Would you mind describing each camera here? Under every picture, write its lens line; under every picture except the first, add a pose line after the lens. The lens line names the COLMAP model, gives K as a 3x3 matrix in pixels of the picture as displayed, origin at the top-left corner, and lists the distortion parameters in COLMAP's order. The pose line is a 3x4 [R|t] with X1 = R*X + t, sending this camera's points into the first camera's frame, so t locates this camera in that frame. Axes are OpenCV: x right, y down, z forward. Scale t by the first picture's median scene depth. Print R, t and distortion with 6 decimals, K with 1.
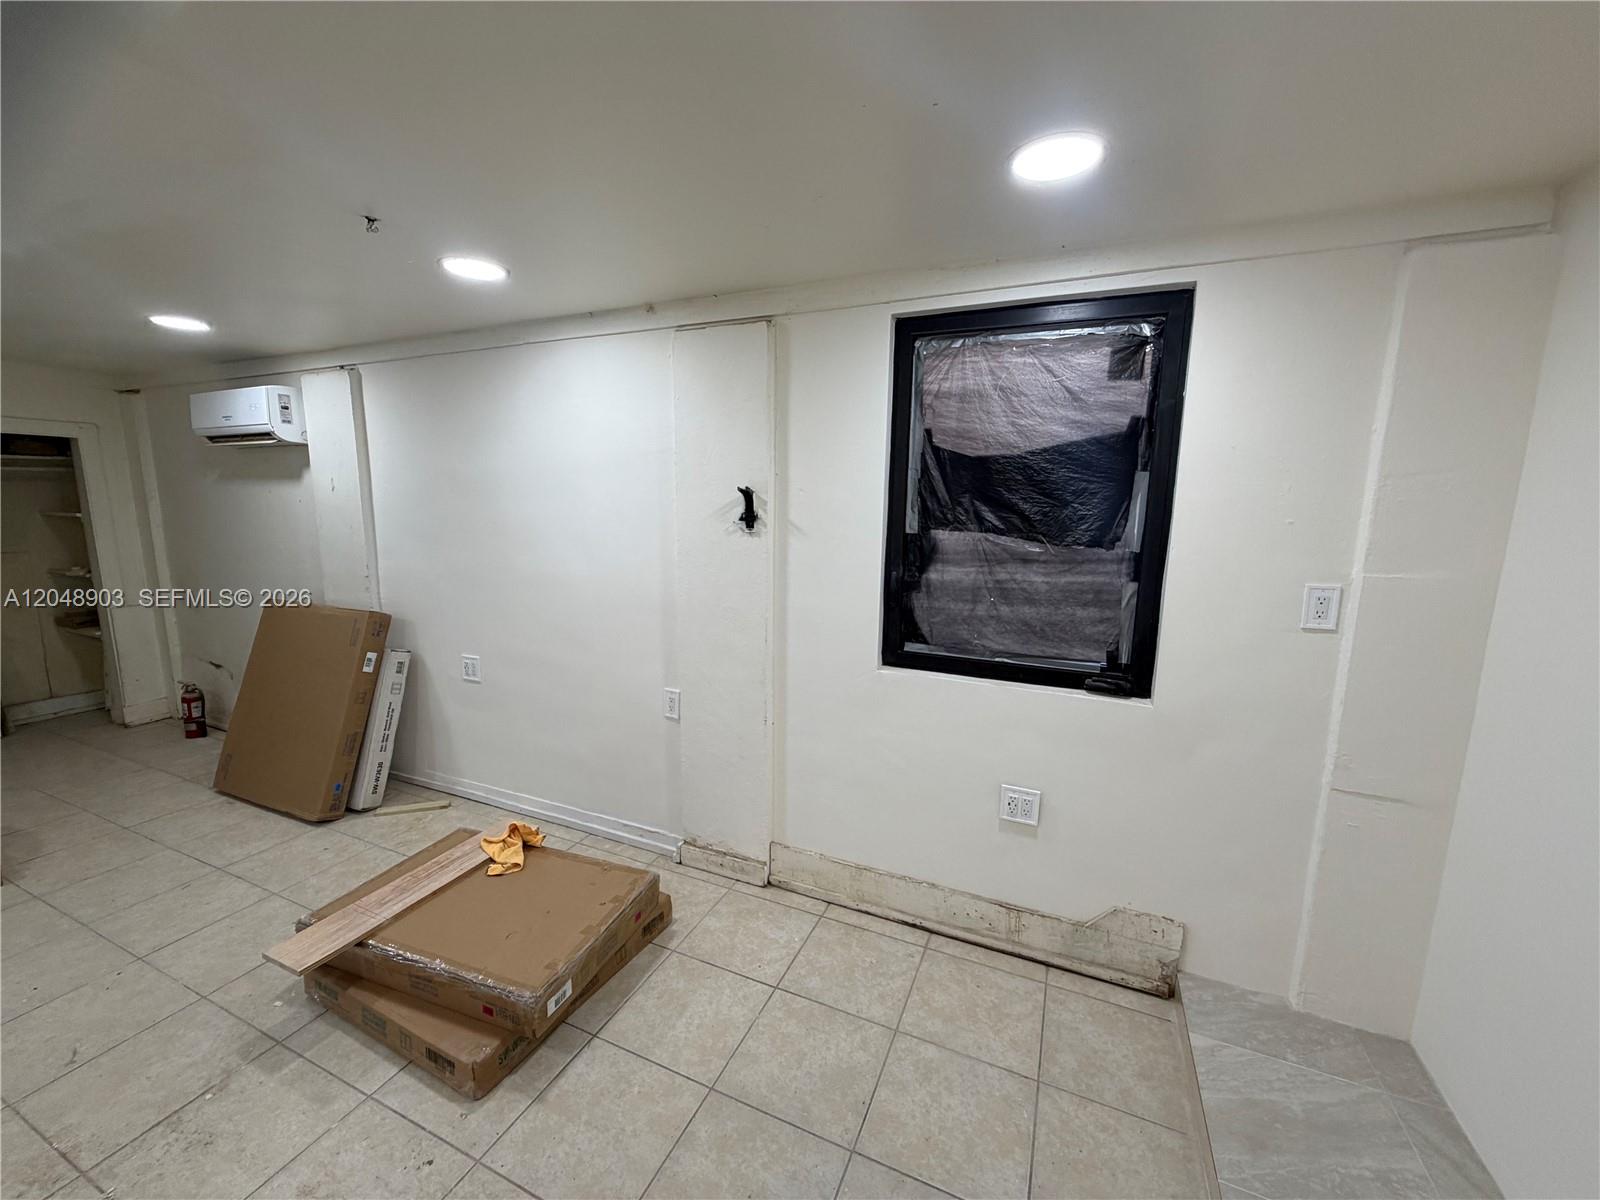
lens RADIAL K [[639.9, 0, 795.6], [0, 639.9, 601.5], [0, 0, 1]] dist [0.001081, 0.000874]
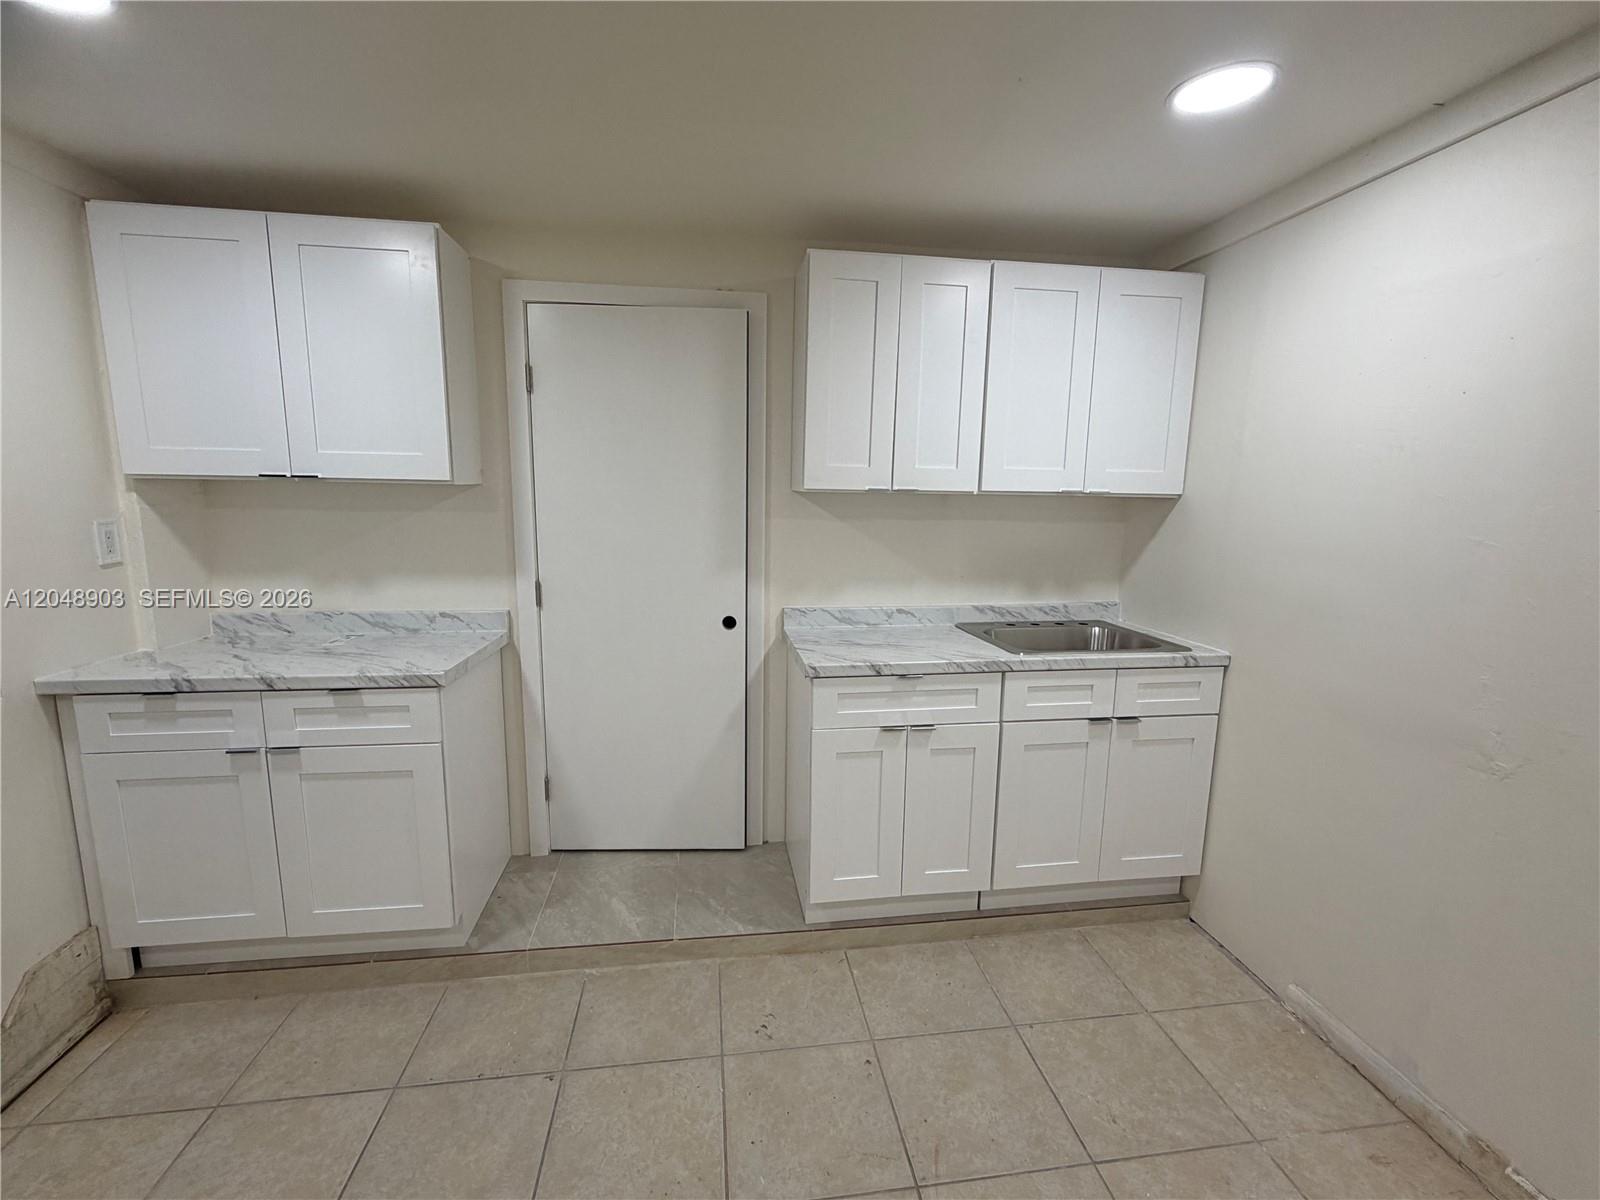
lens RADIAL K [[698.9, 0, 800.9], [0, 698.9, 598.1], [0, 0, 1]] dist [0.001898, 0.002329]
pose [[-0.538159, -0.155719, 0.828334, -0.540101], [0.110899, 0.961158, 0.252738, -0.049329], [-0.835515, 0.227875, -0.499987, 0.488501]]
